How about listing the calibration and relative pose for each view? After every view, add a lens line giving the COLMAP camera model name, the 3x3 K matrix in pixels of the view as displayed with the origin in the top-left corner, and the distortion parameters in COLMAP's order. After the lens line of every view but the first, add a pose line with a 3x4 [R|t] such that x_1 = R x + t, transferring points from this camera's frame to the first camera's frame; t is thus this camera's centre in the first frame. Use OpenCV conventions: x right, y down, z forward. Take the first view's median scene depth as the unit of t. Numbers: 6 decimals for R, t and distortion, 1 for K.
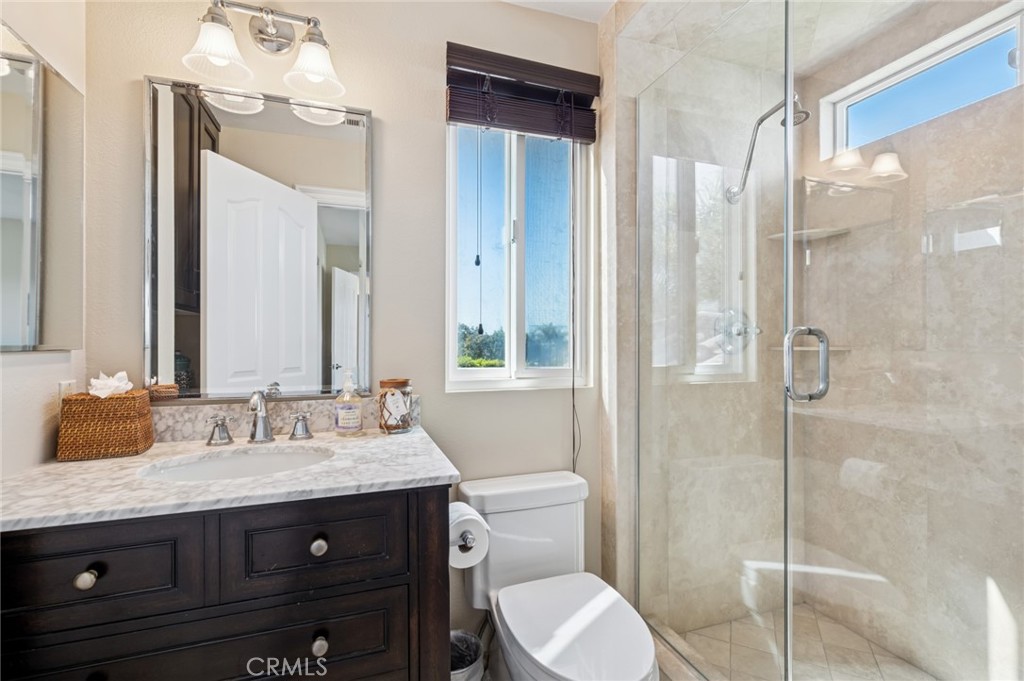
lens RADIAL K [[472.8, 0, 512.3], [0, 472.8, 341.8], [0, 0, 1]] dist [-0.000233, -0.000075]
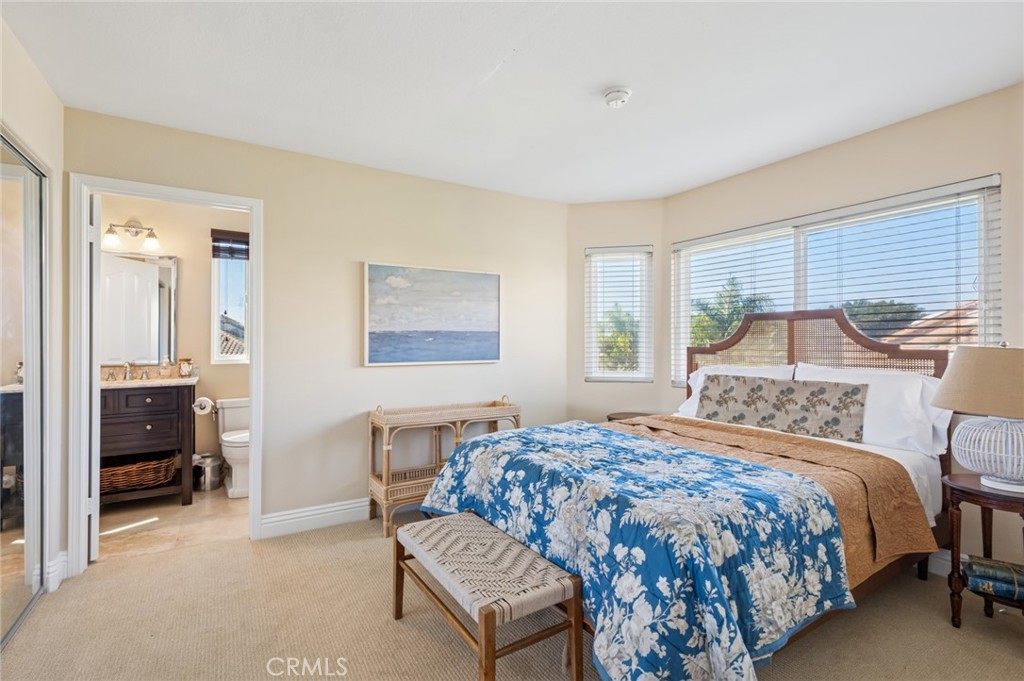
lens RADIAL K [[472.8, 0, 515.3], [0, 472.8, 338.9], [0, 0, 1]] dist [-0.000233, -0.000075]
pose [[0.974345, 0.003443, 0.225034, 1.072629], [-0.002843, 0.999991, -0.002991, -0.031755], [-0.225042, 0.002274, 0.974346, -2.247714]]
